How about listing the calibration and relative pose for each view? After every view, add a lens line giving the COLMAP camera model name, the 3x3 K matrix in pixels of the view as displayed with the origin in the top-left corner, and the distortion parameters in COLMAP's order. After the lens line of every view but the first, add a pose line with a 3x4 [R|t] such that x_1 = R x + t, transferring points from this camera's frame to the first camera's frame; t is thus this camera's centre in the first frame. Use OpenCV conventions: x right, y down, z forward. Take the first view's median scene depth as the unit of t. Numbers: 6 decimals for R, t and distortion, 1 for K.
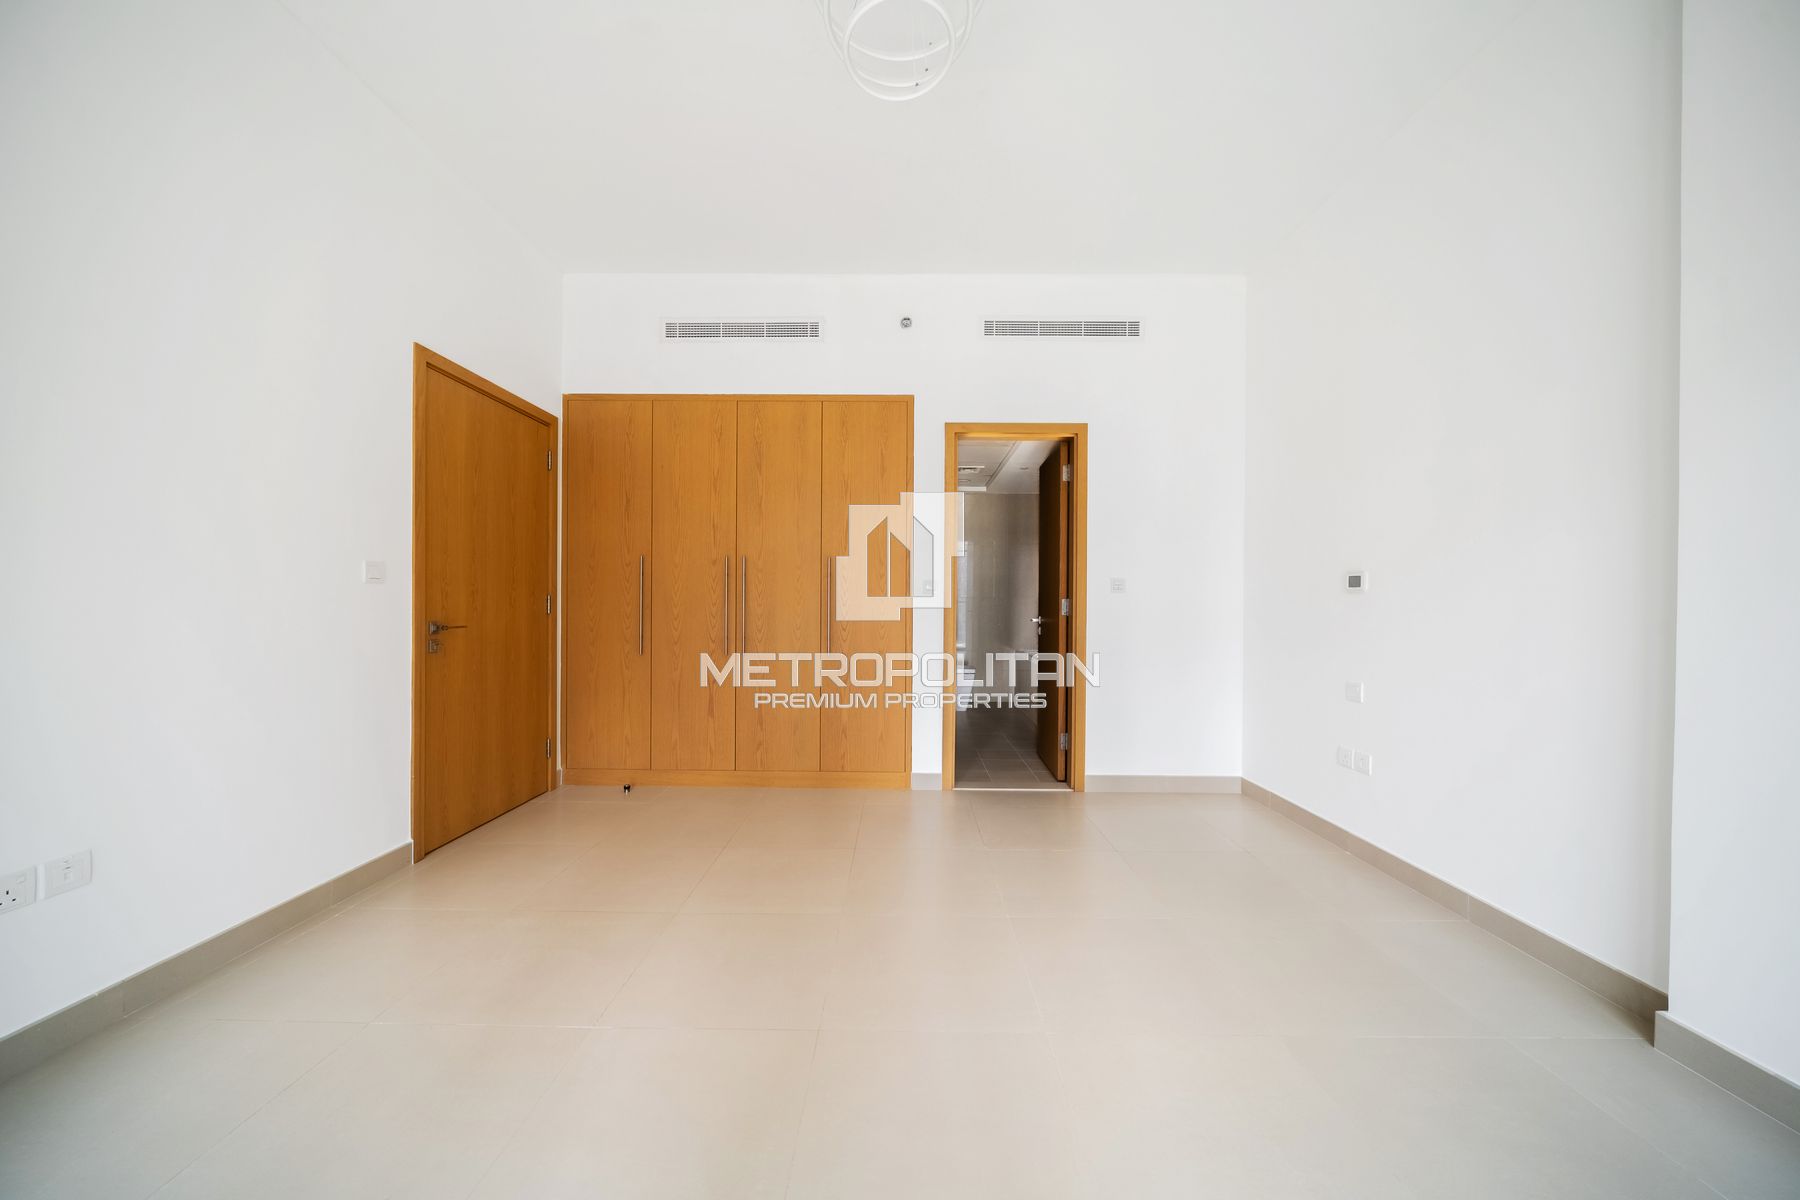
lens RADIAL K [[607.1, 0, 901.0], [0, 607.1, 606.6], [0, 0, 1]] dist [-0.000705, -0.000023]
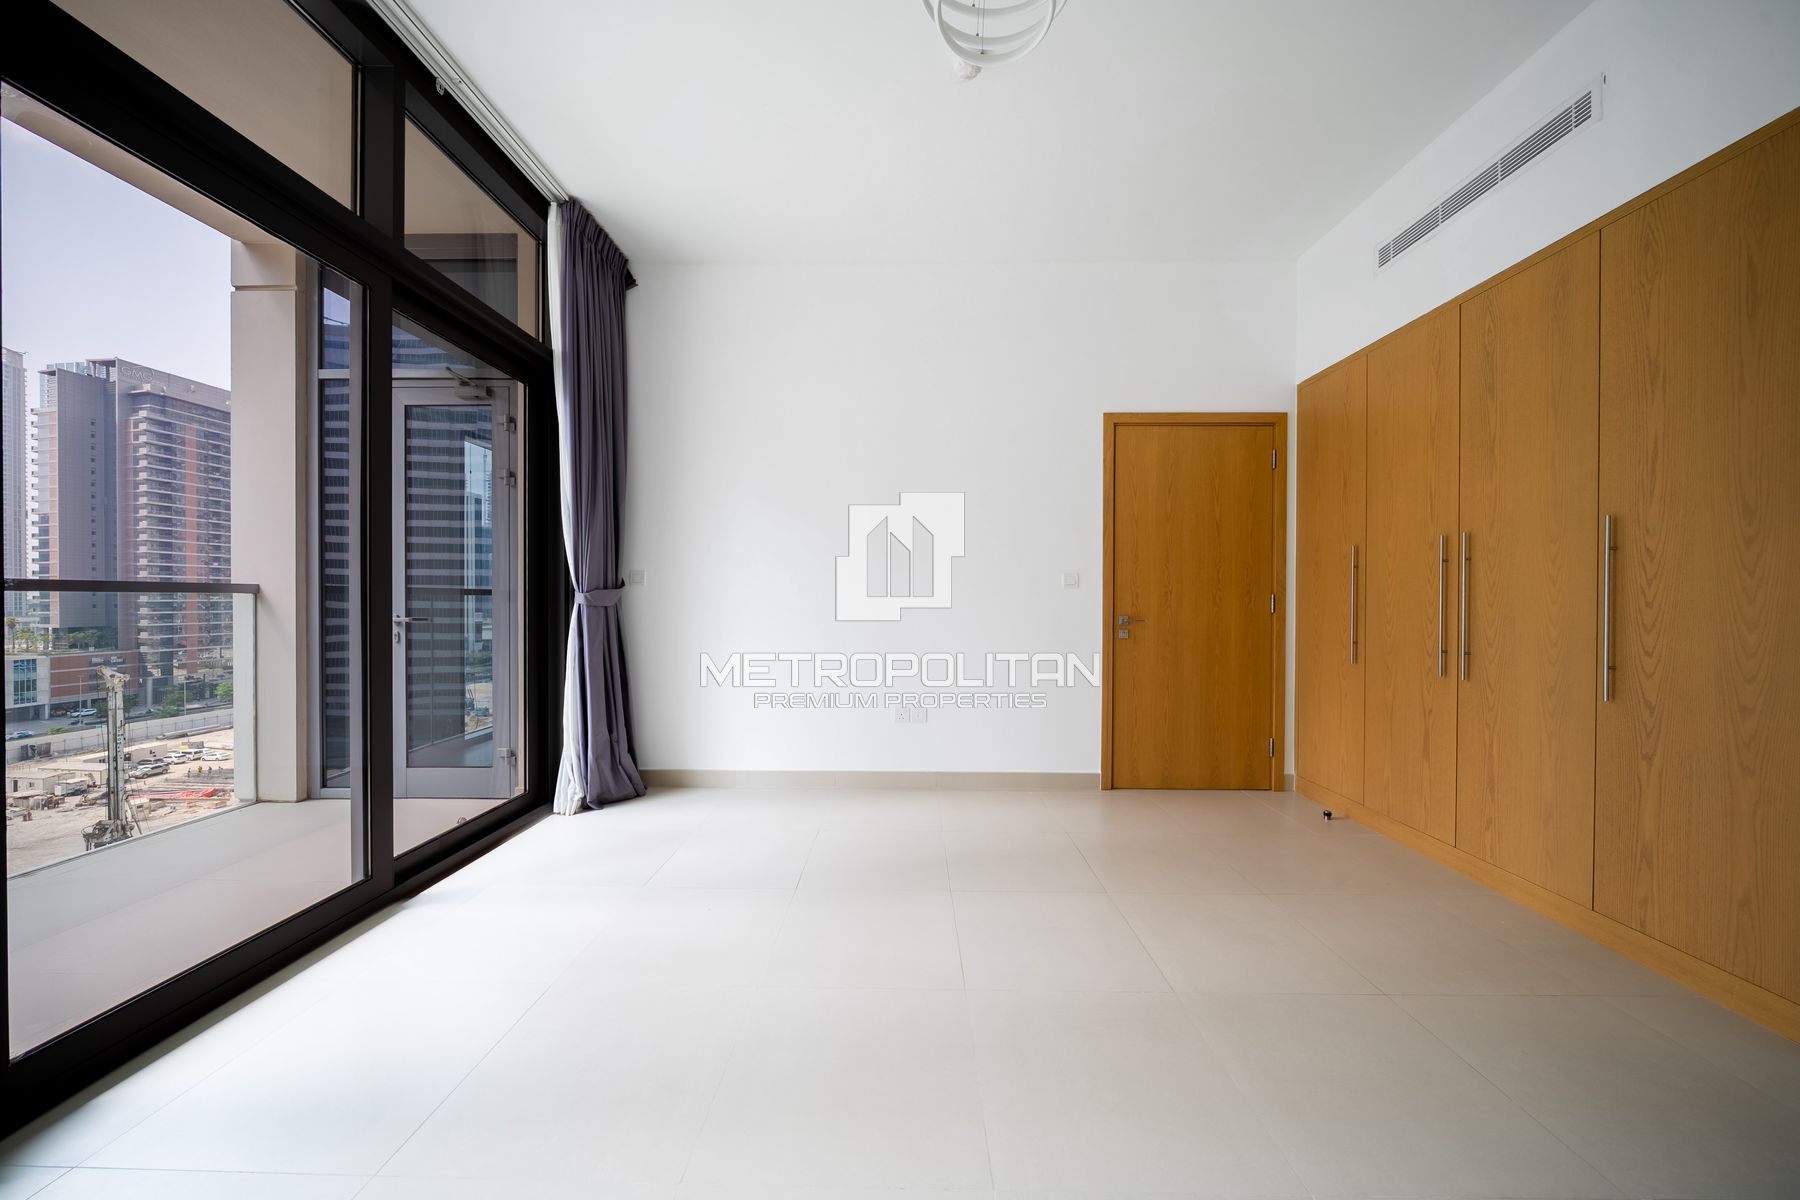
lens RADIAL K [[607.1, 0, 901.0], [0, 607.1, 606.6], [0, 0, 1]] dist [-0.000705, -0.000023]
pose [[0.008449, 0.004981, -0.999952, 0.404845], [-0.010202, 0.999936, 0.004895, 0.002653], [0.999912, 0.010161, 0.008500, 0.371608]]
